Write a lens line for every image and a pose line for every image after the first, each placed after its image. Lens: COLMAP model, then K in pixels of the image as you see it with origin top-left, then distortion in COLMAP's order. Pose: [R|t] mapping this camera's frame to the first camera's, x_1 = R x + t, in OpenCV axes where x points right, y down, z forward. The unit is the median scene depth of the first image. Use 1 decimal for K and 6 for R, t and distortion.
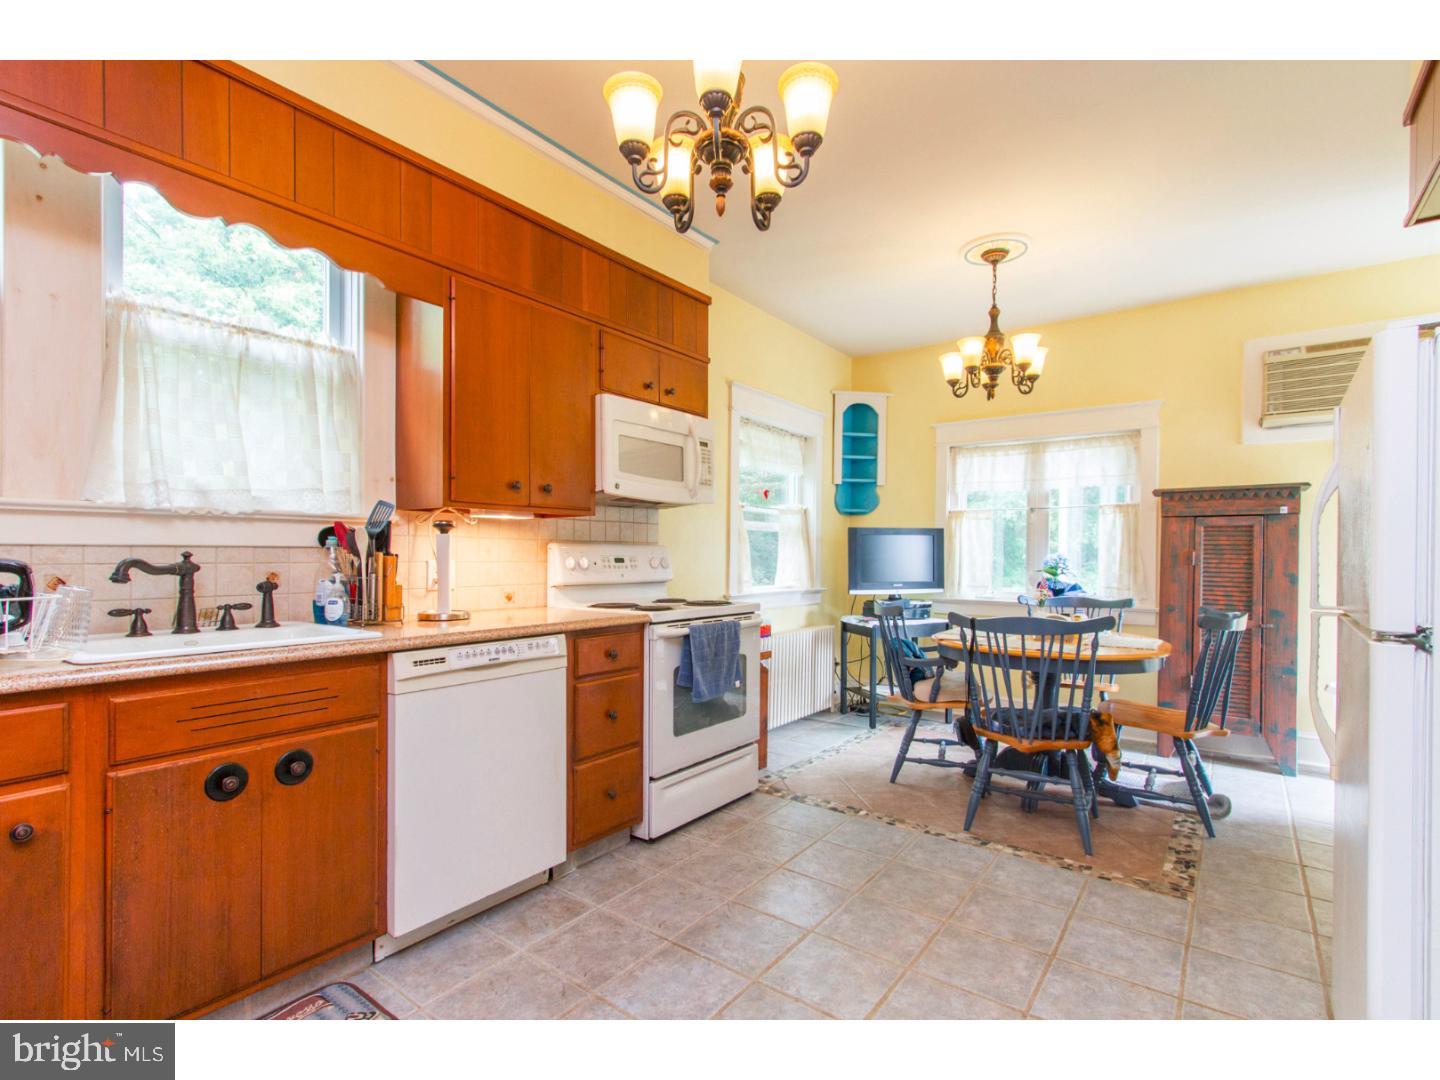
lens RADIAL K [[673.8, 0, 720.0], [0, 673.8, 557.2], [0, 0, 1]] dist [0.000590, -0.000519]
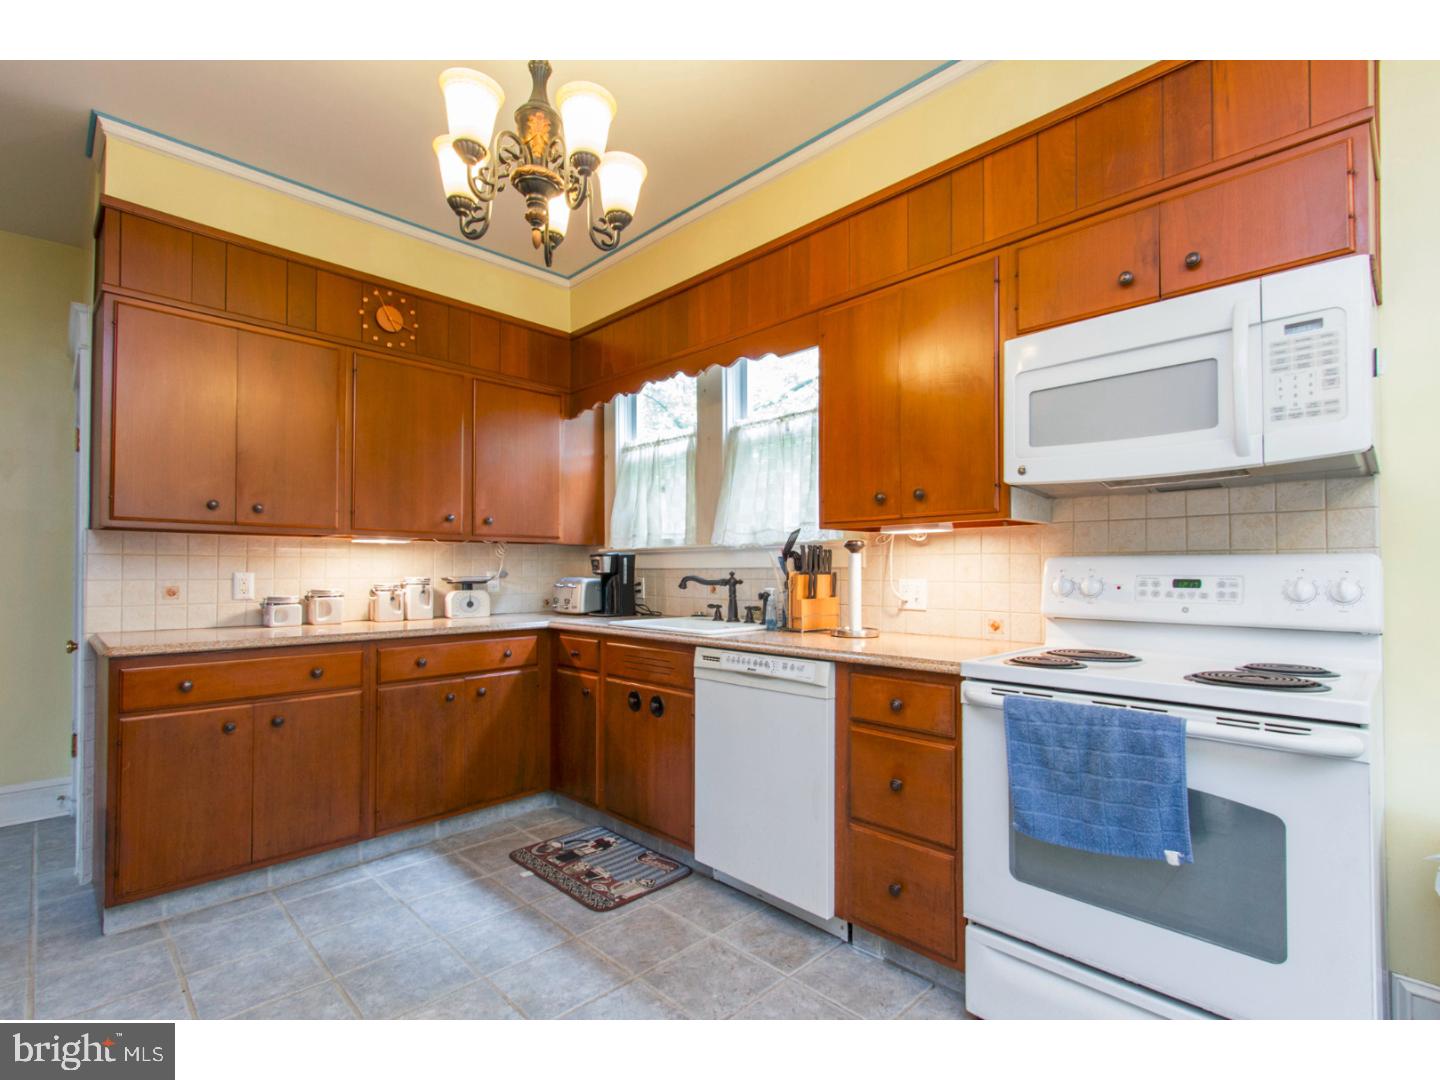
lens RADIAL K [[673.8, 0, 720.0], [0, 673.8, 557.2], [0, 0, 1]] dist [0.000590, -0.000519]
pose [[-0.140425, -0.023925, -0.989802, 0.701880], [-0.003339, 0.999714, -0.023691, -0.004037], [0.990086, -0.000022, -0.140464, 1.019832]]
